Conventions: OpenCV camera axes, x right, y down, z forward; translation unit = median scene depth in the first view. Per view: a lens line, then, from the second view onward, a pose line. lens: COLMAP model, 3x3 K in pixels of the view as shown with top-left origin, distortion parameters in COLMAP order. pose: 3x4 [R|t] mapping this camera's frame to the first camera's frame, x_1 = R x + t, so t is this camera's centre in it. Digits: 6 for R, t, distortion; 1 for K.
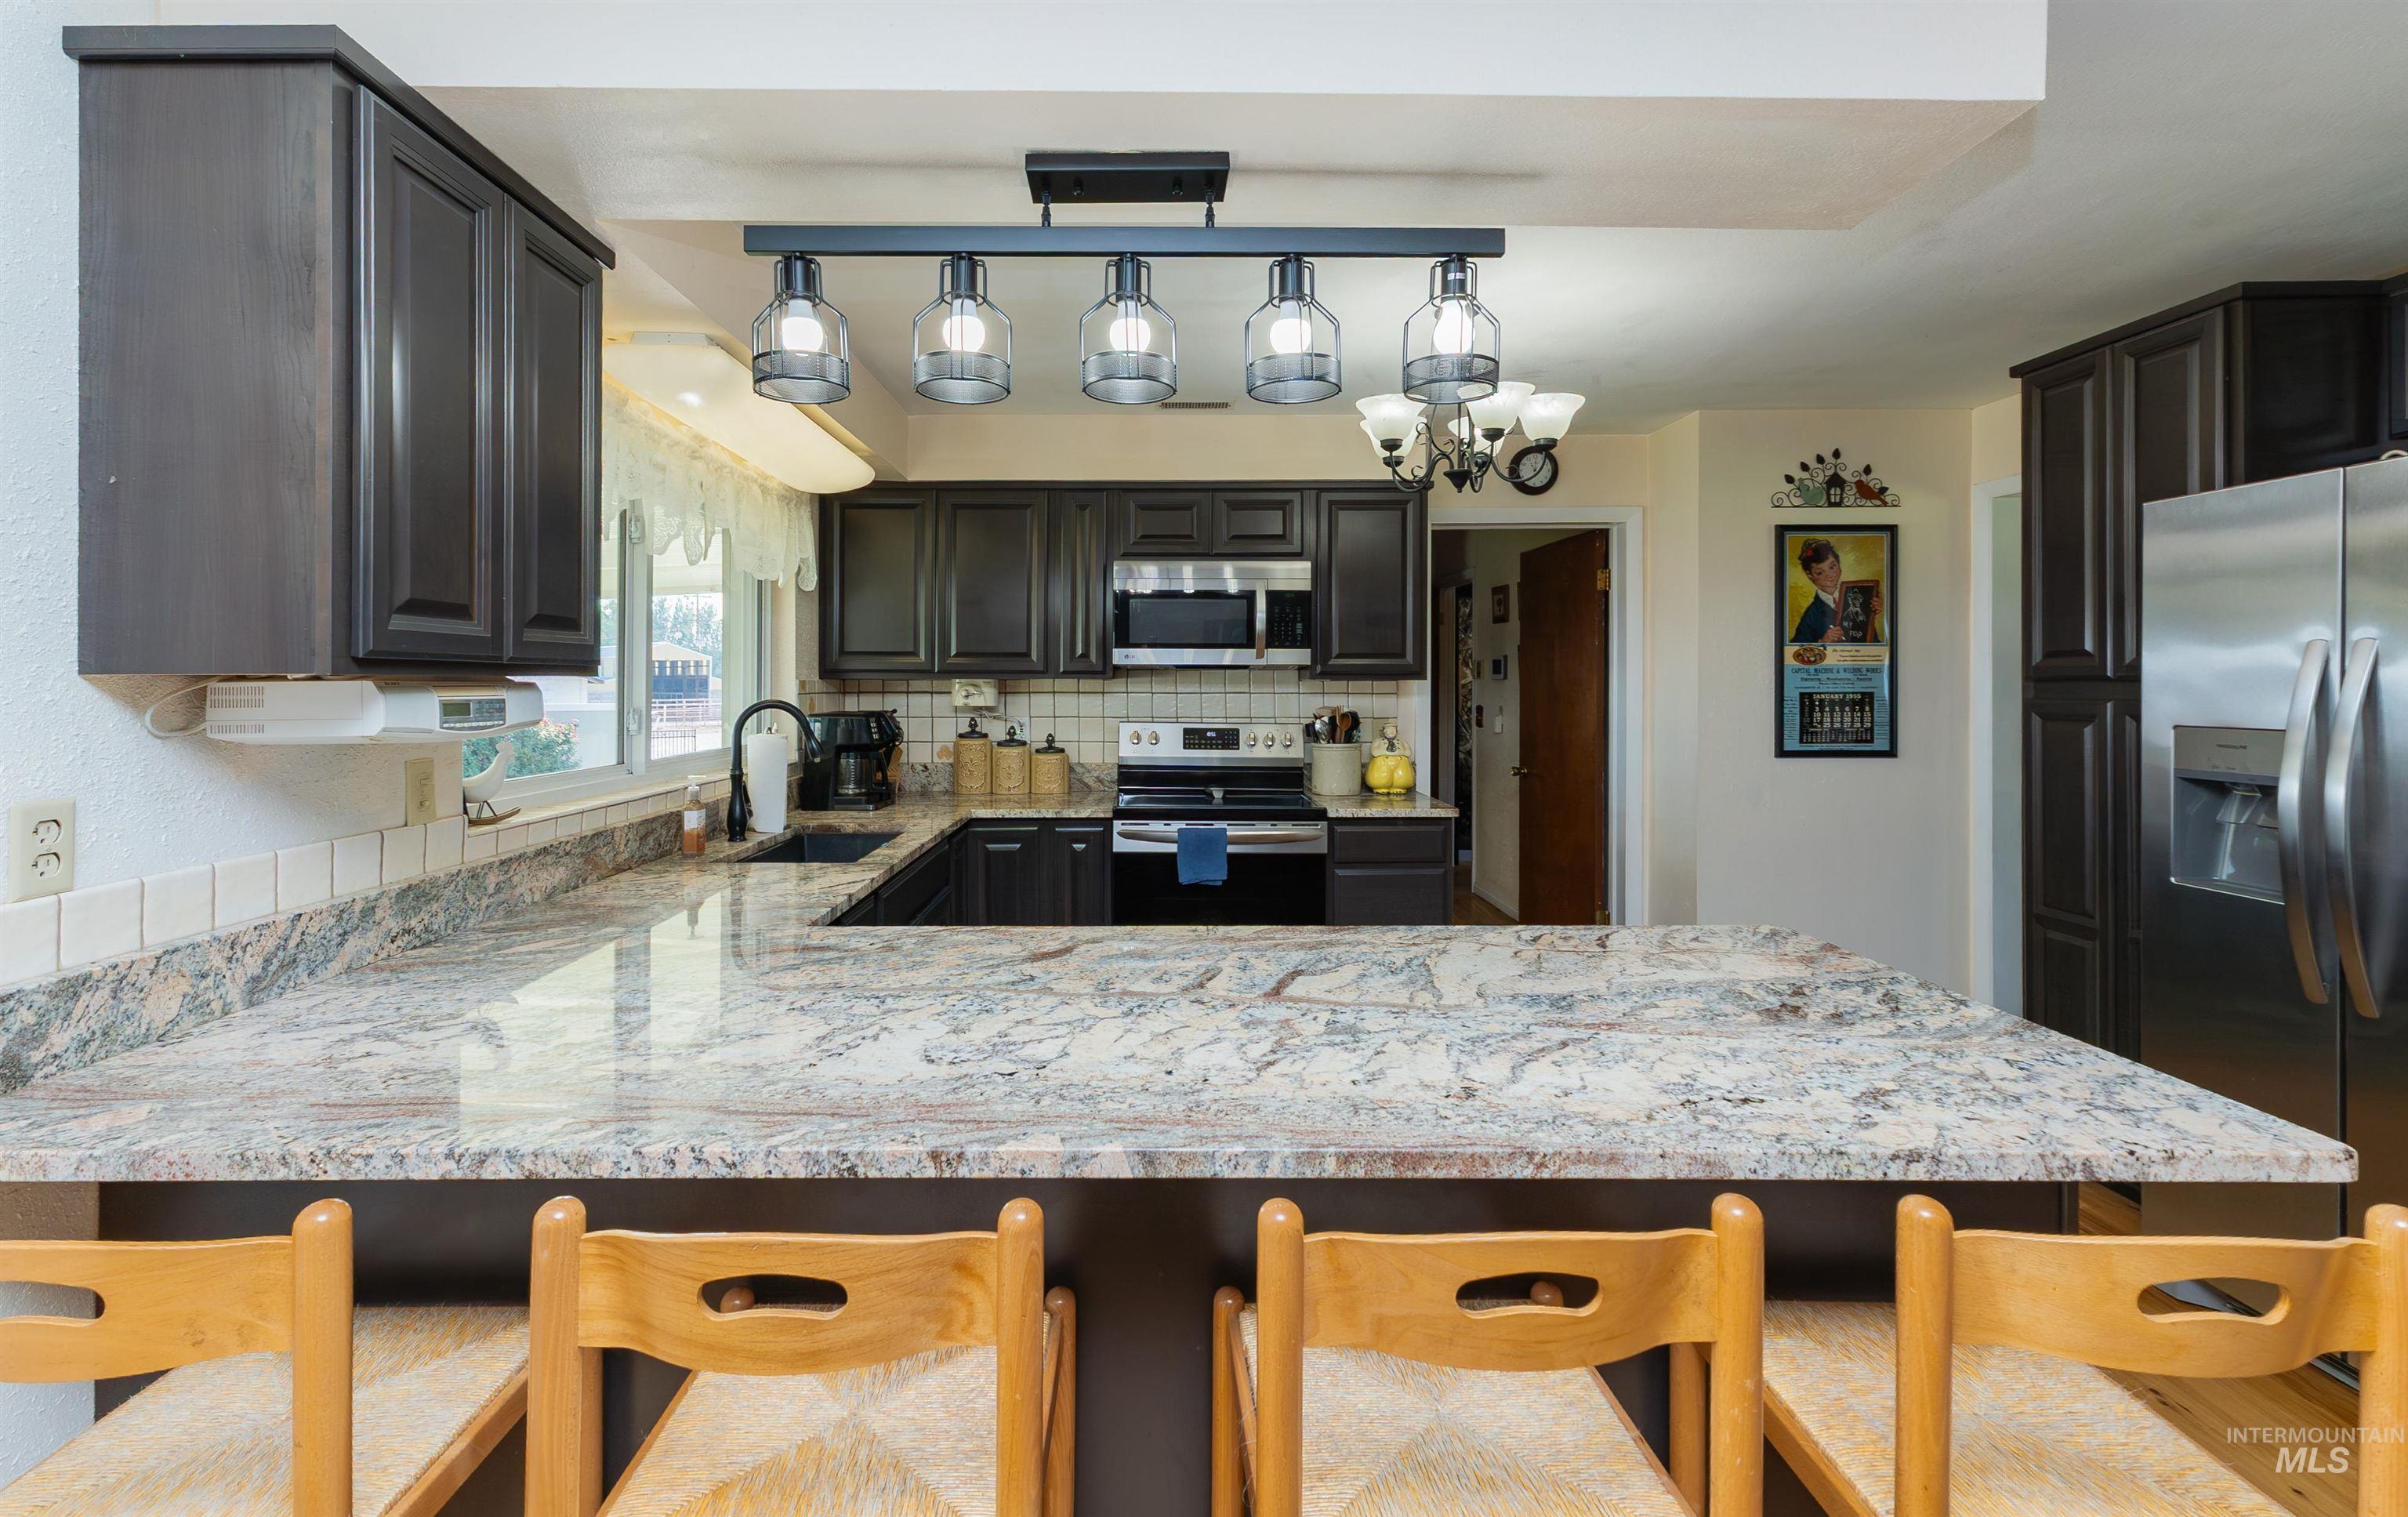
lens RADIAL K [[1016.4, 0, 1179.7], [0, 1016.4, 678.3], [0, 0, 1]] dist [0.003545, 0.000029]
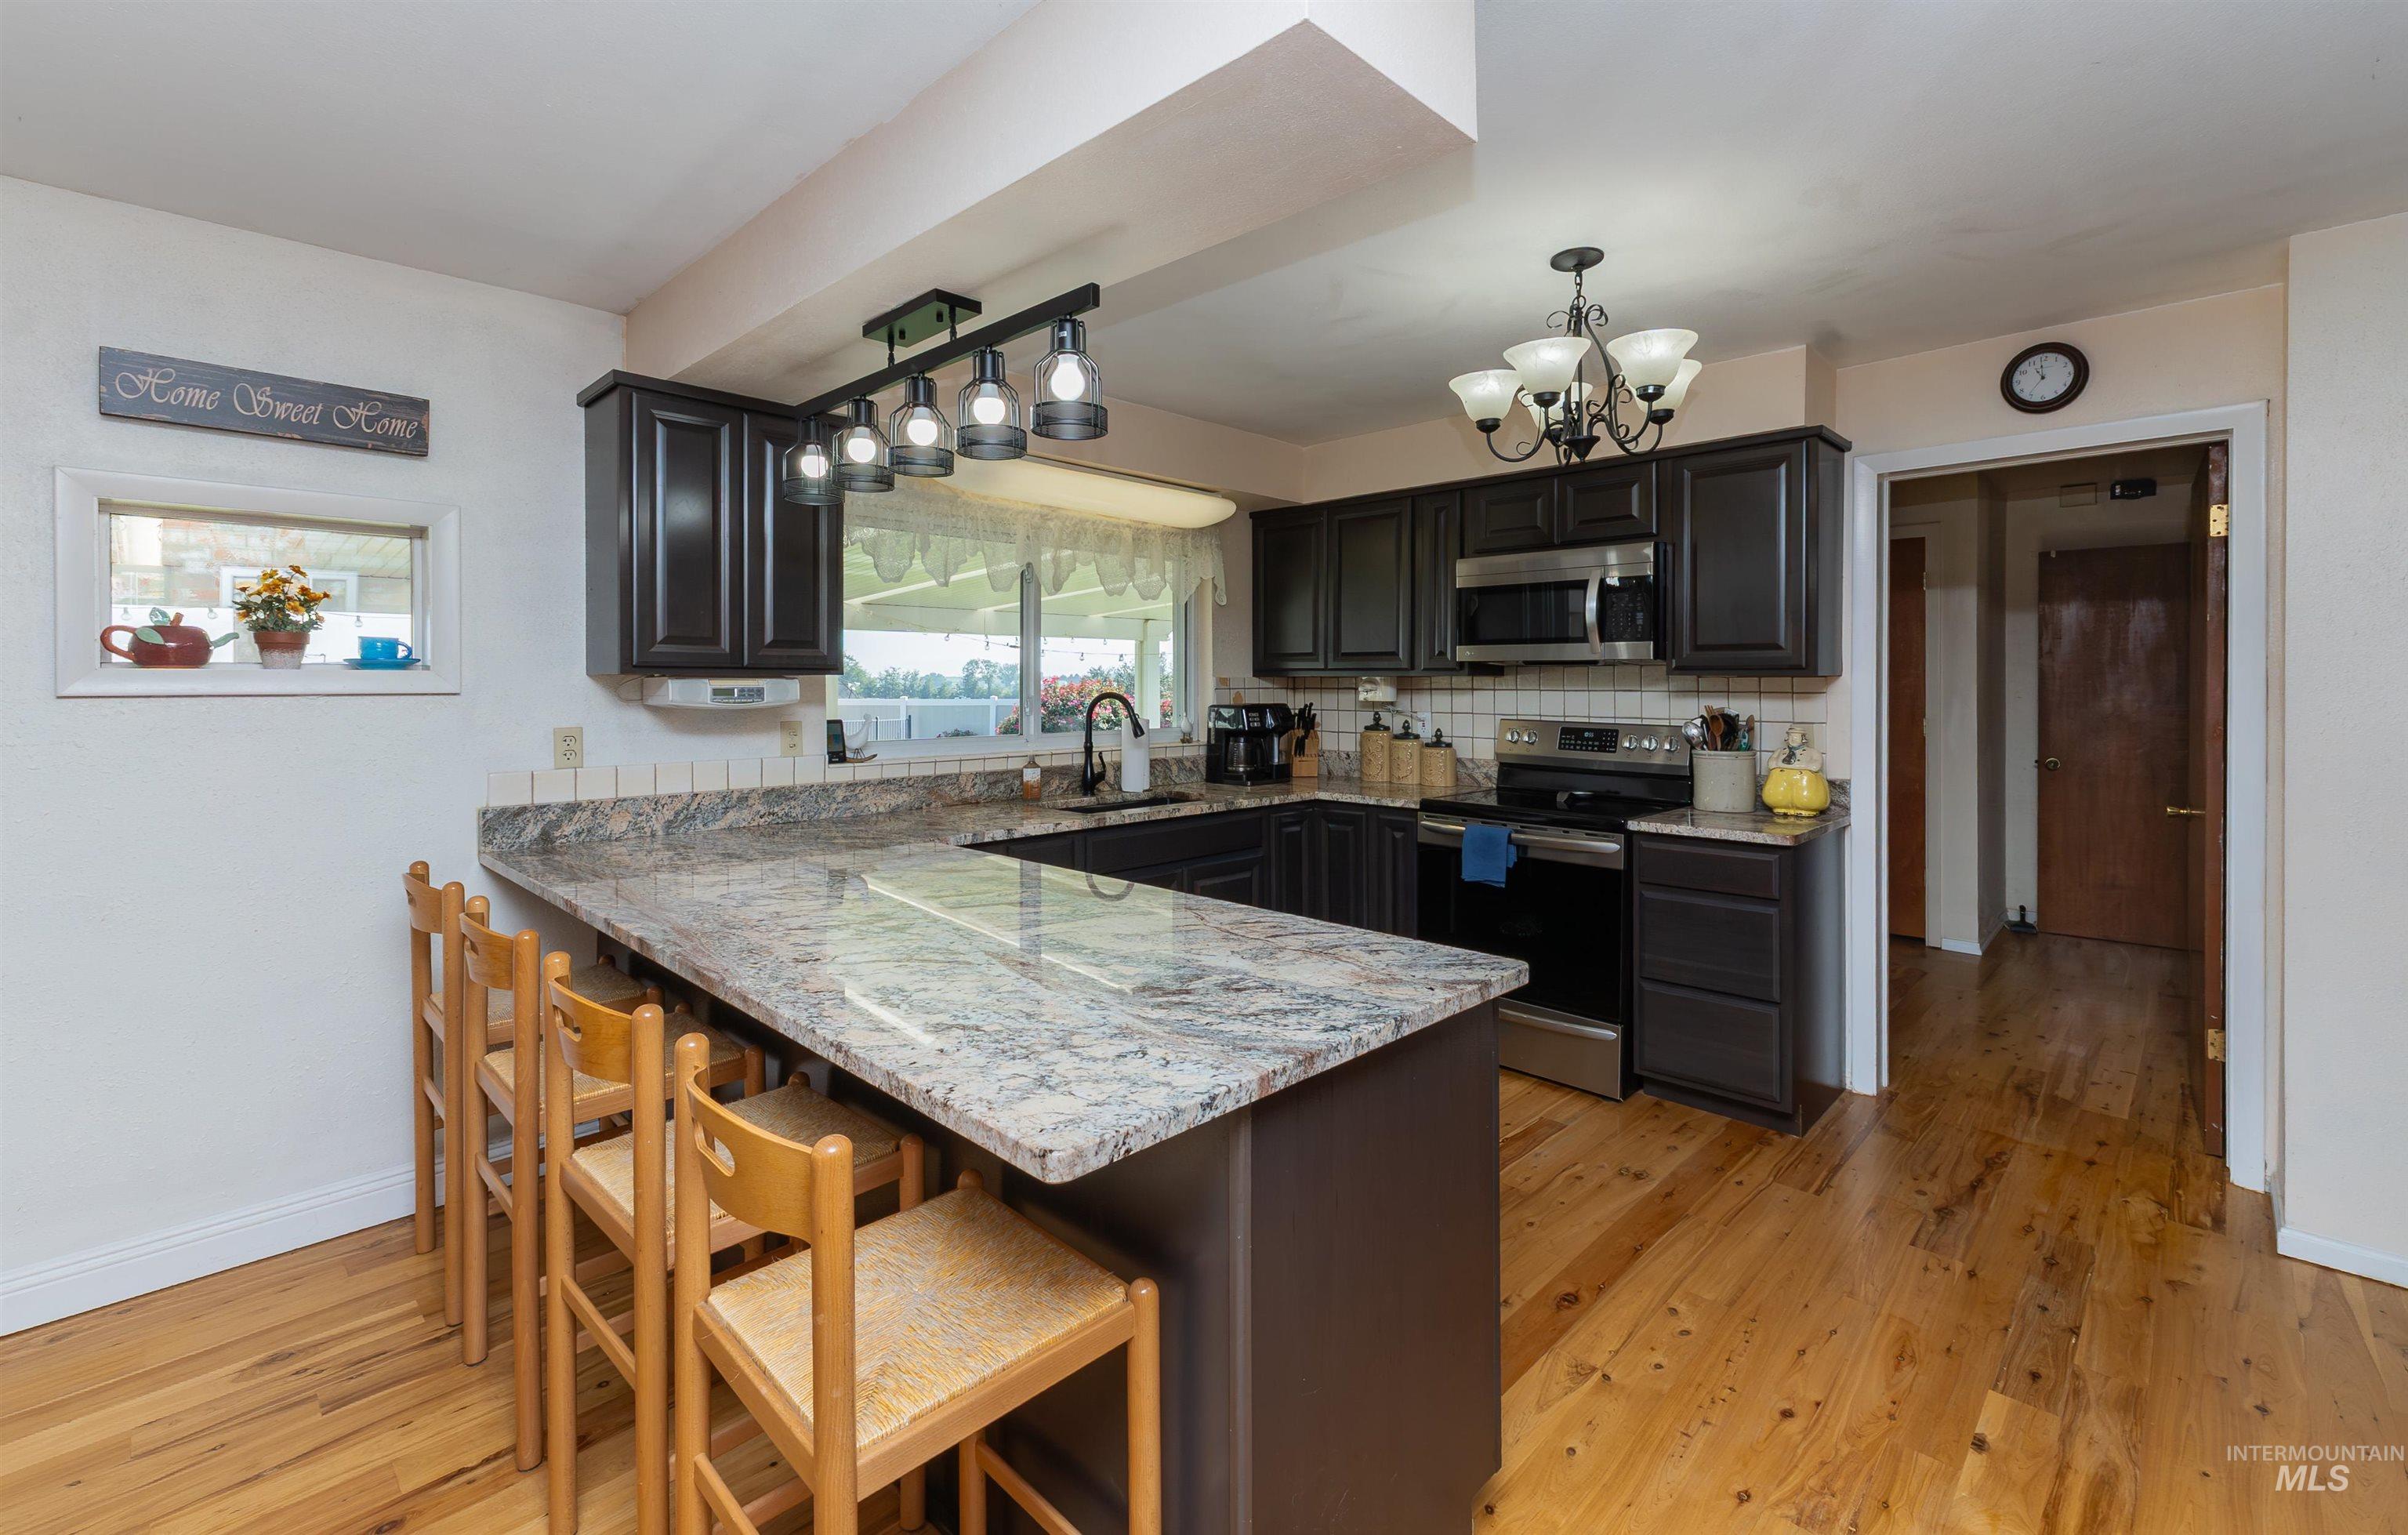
lens RADIAL K [[1033.3, 0, 1256.3], [0, 1033.3, 689.8], [0, 0, 1]] dist [0.005449, 0.001004]
pose [[0.725584, 0.006566, -0.688102, 0.502135], [0.001409, 0.999938, 0.011028, 0.002483], [0.688132, -0.008971, 0.725530, 0.107792]]
